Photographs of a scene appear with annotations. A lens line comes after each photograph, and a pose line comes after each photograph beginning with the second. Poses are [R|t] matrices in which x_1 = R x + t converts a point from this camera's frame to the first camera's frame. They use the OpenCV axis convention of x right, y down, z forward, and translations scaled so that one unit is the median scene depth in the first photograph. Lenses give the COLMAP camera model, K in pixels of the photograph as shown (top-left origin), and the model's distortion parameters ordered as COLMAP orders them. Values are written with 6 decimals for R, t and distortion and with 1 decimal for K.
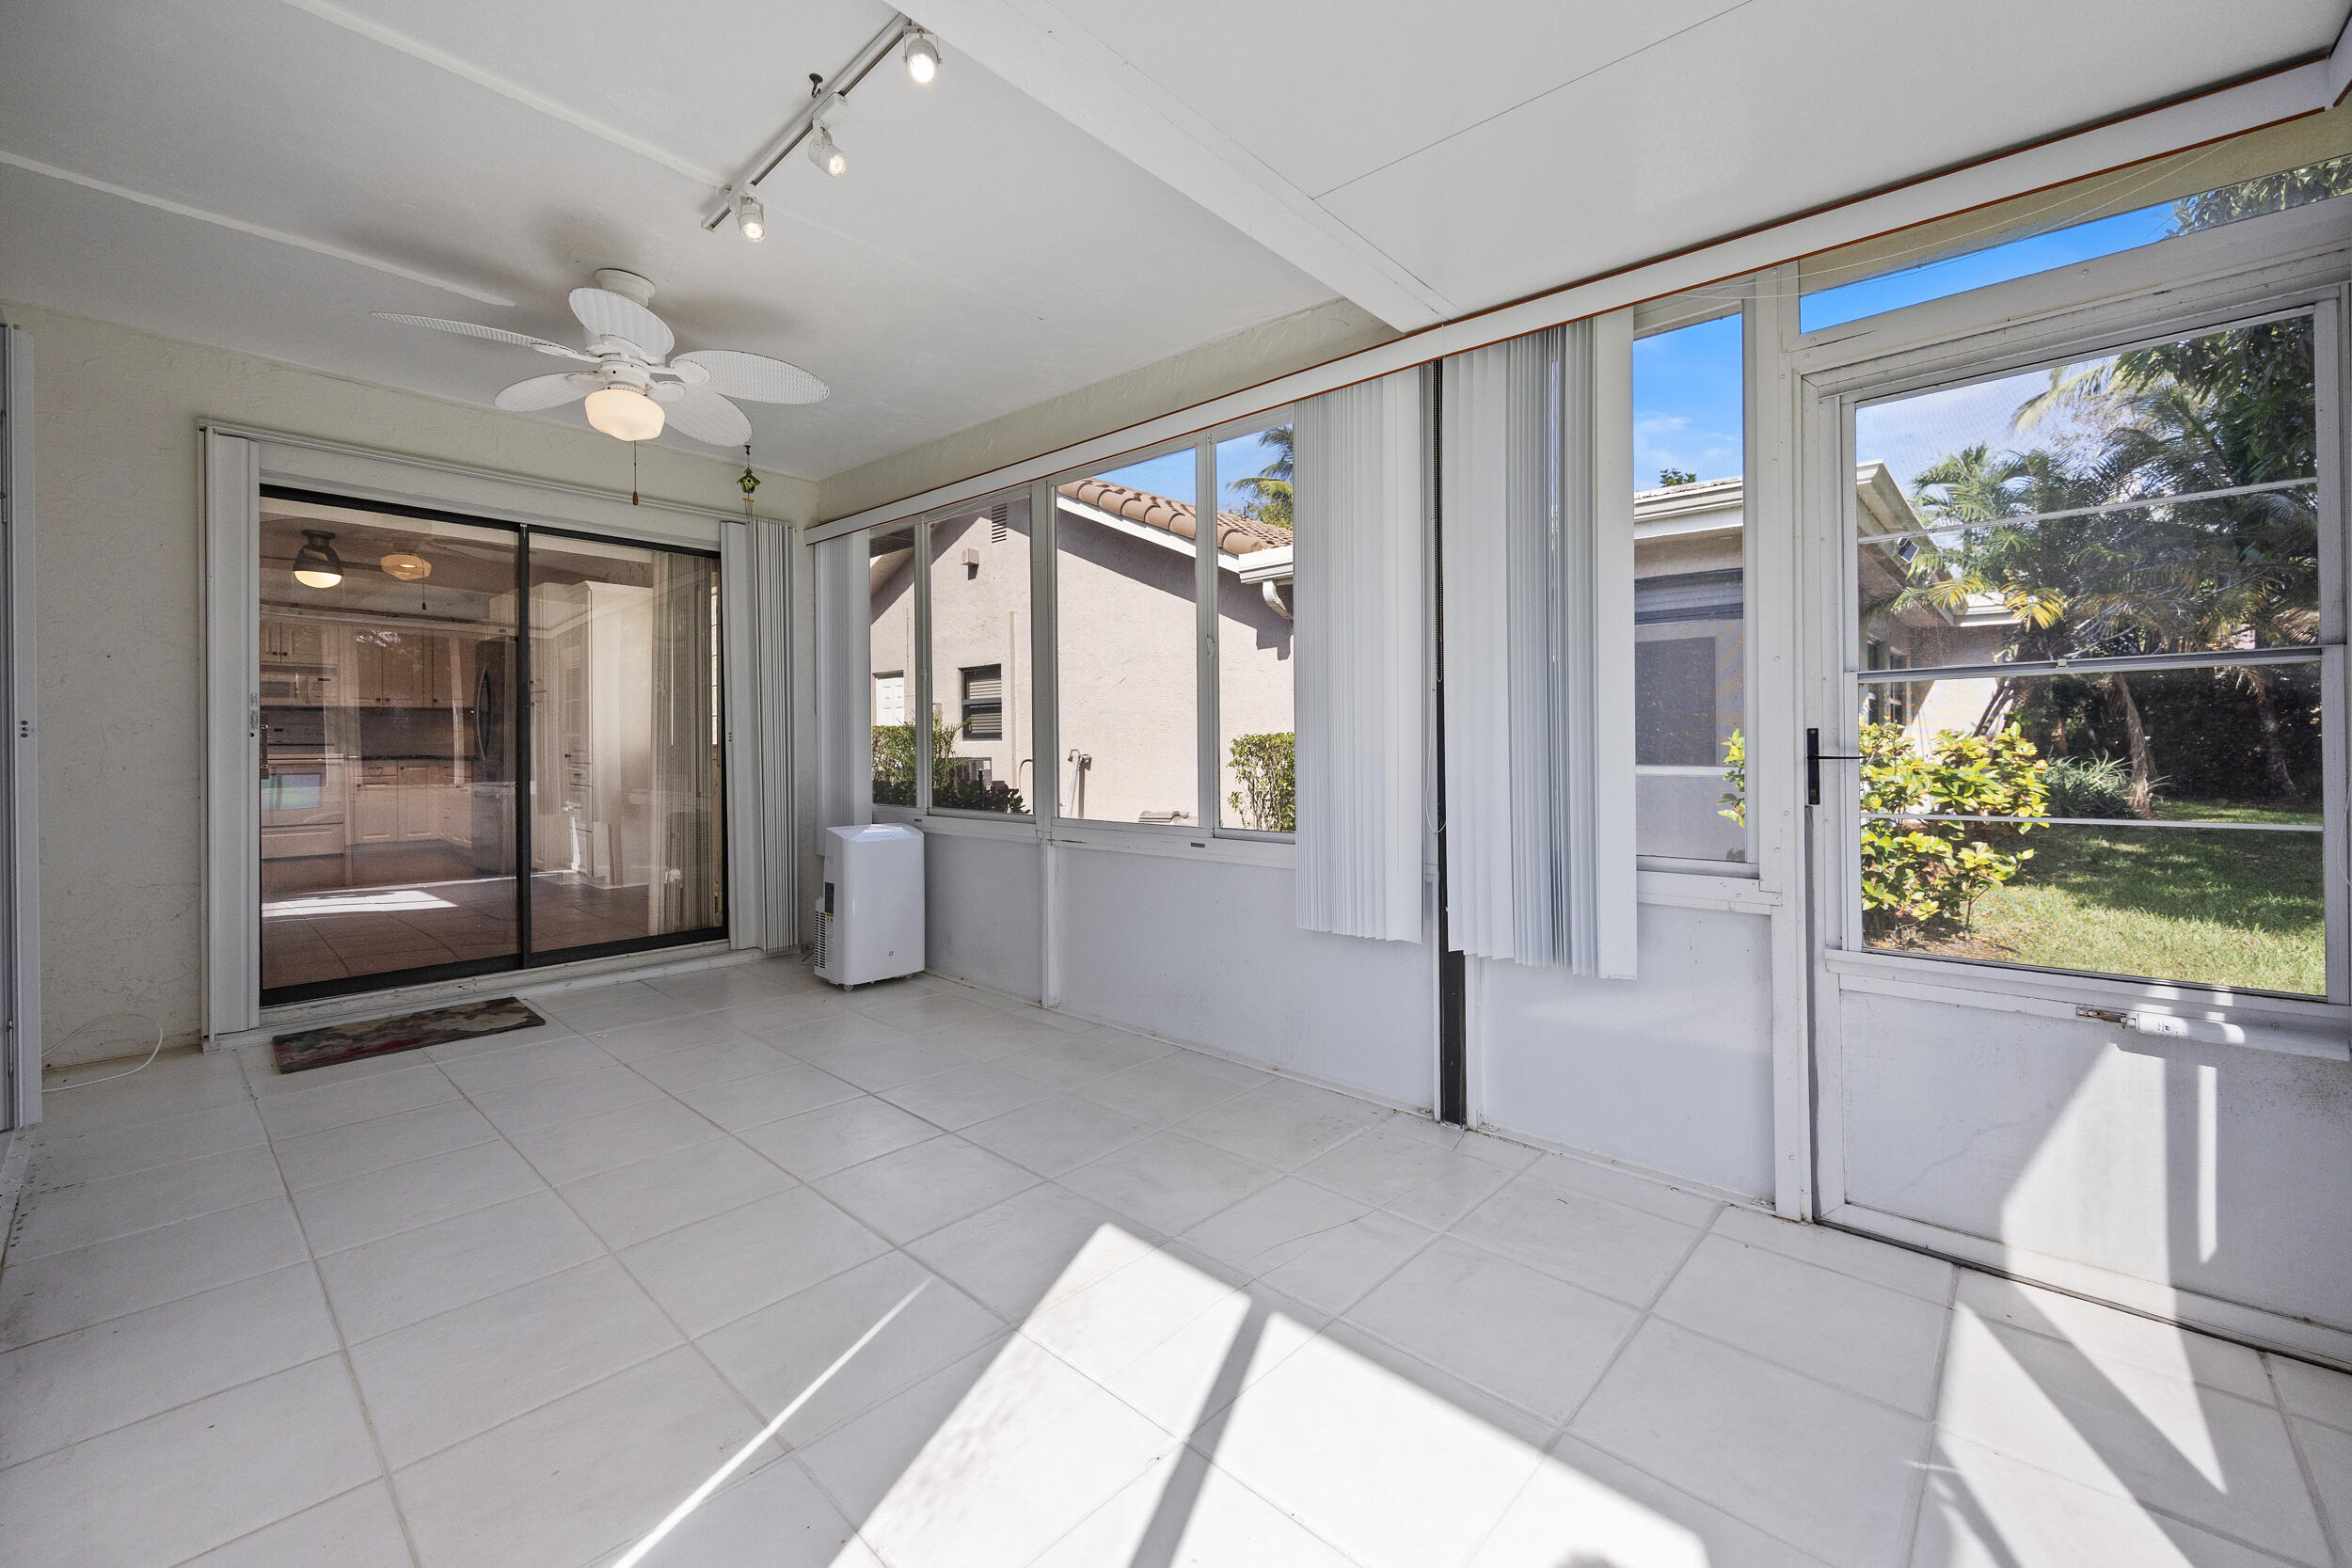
lens RADIAL K [[918.1, 0, 1188.1], [0, 918.1, 745.7], [0, 0, 1]] dist [0.003350, -0.000351]
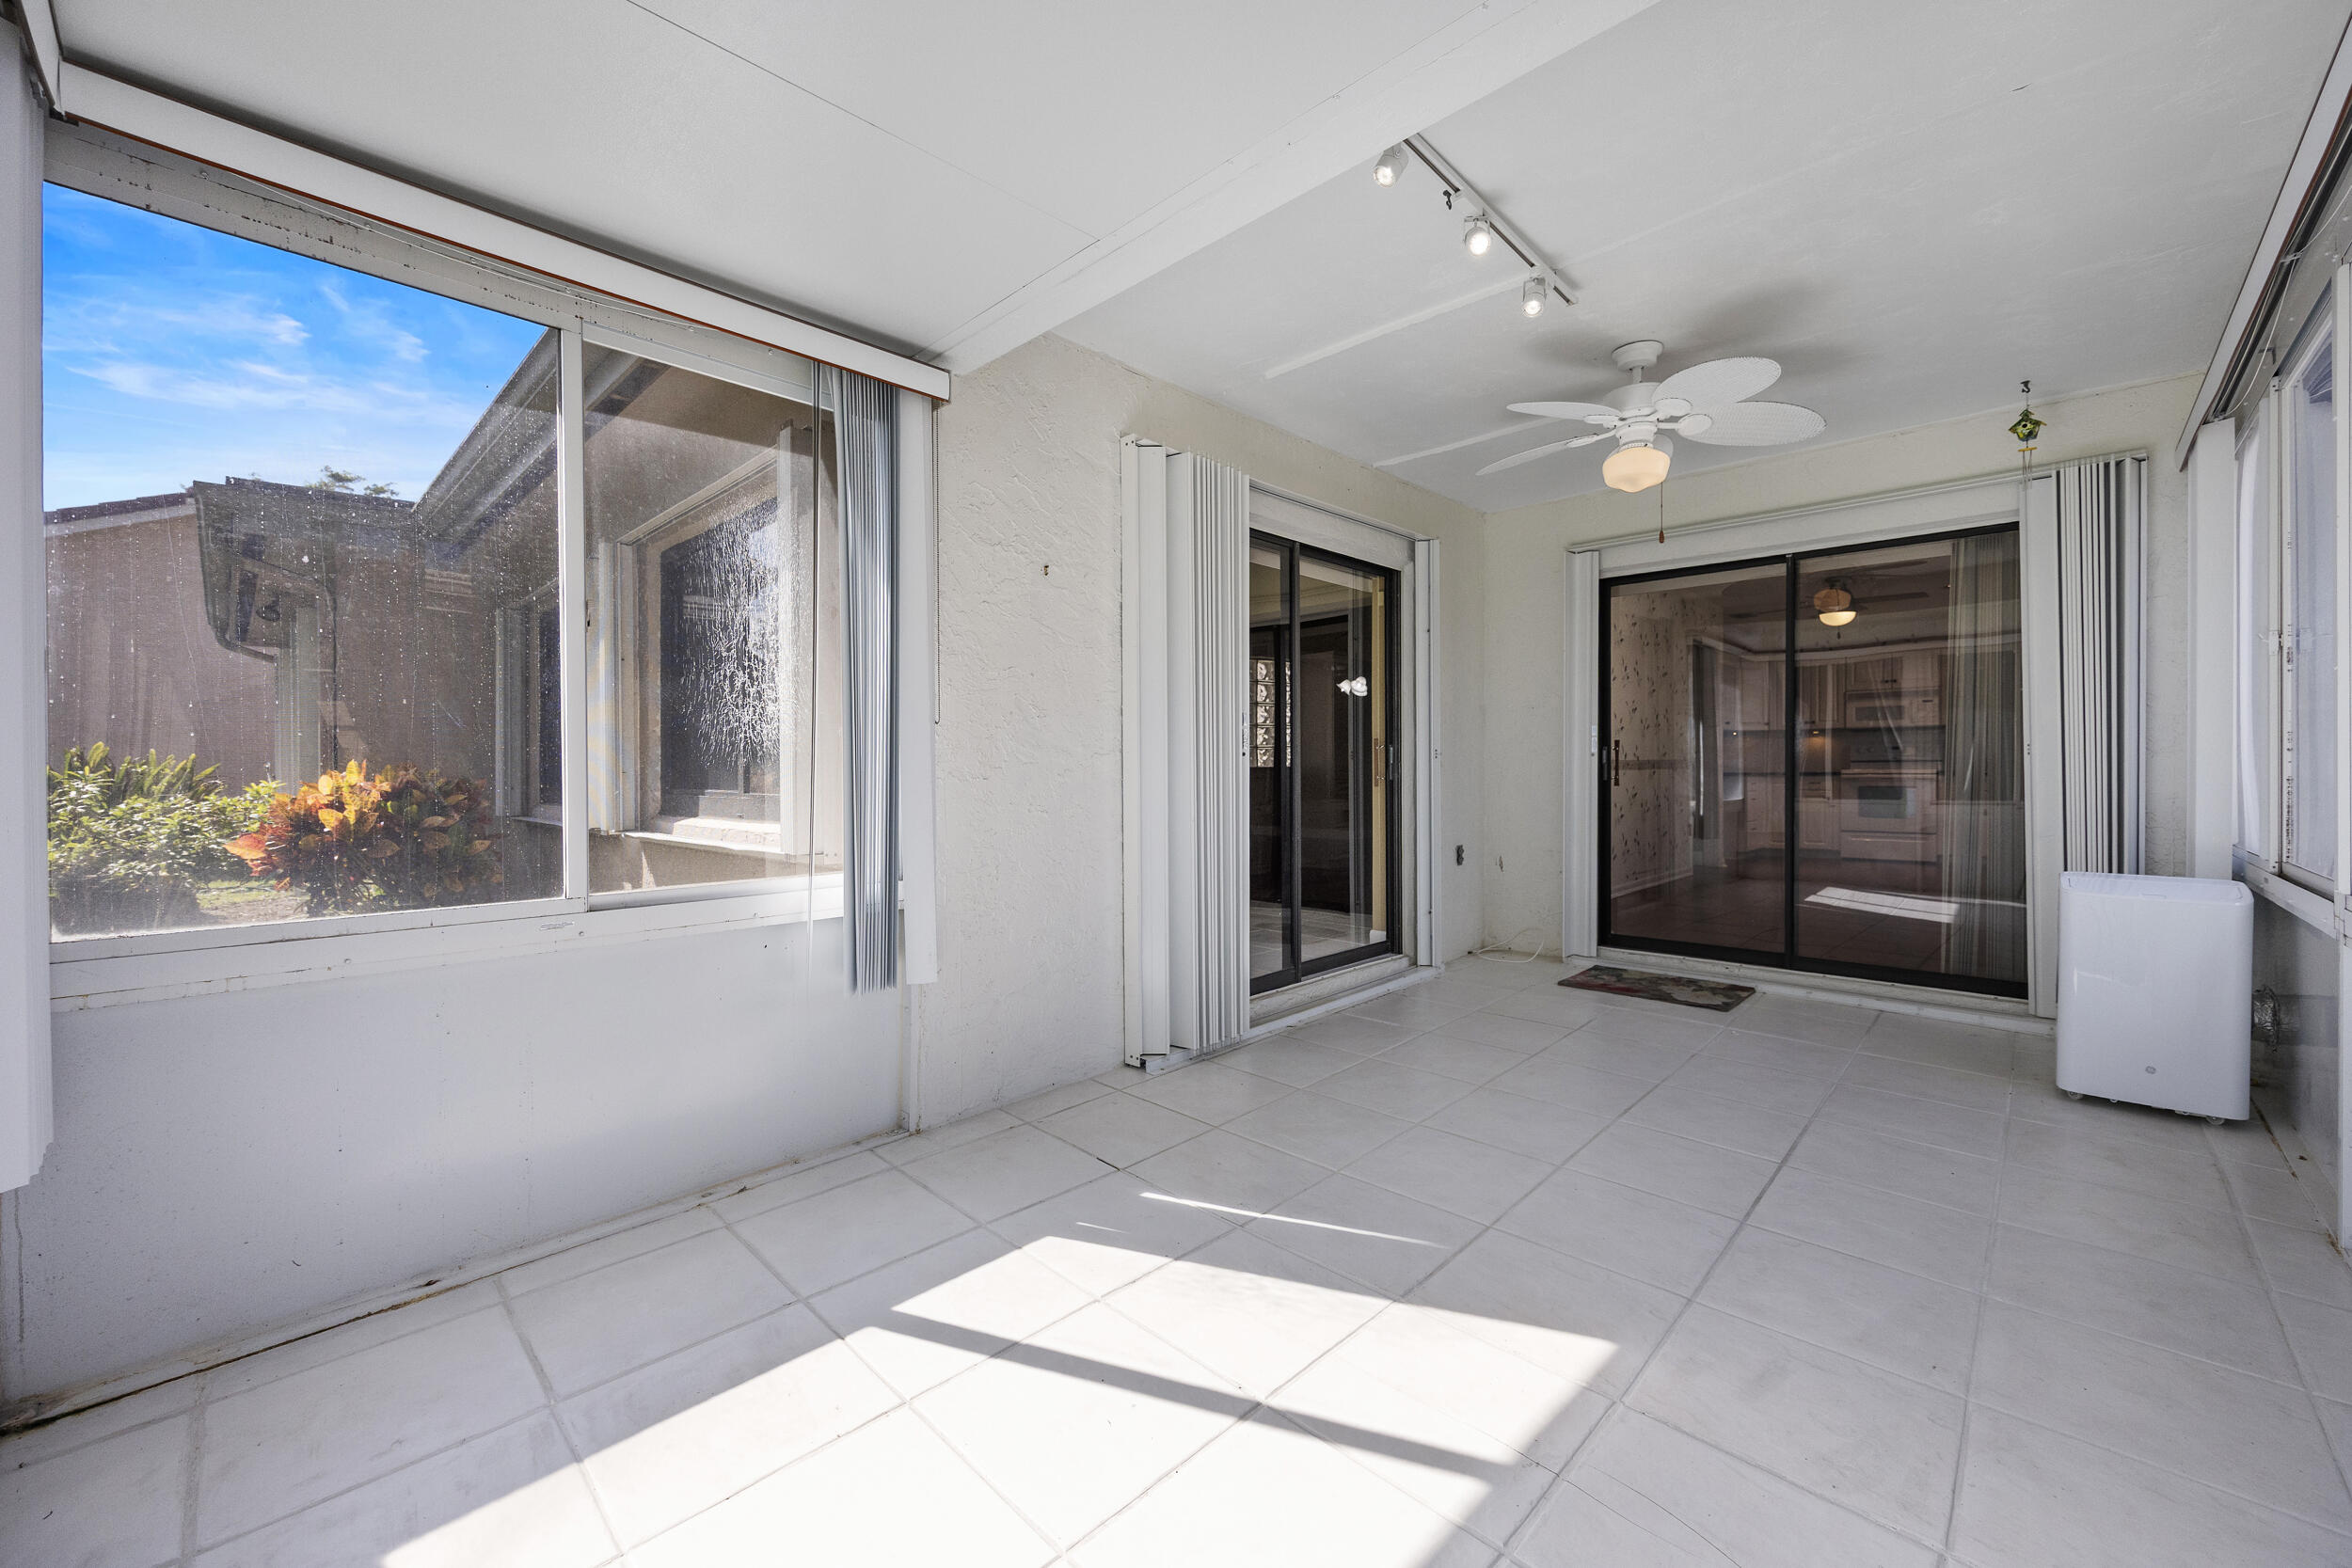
lens RADIAL K [[918.1, 0, 1185.6], [0, 918.1, 768.9], [0, 0, 1]] dist [0.003350, -0.000351]
pose [[-0.017934, 0.003406, -0.999833, 0.370222], [0.003190, 0.999989, 0.003350, 0.003193], [0.999834, -0.003129, -0.017945, 0.322240]]
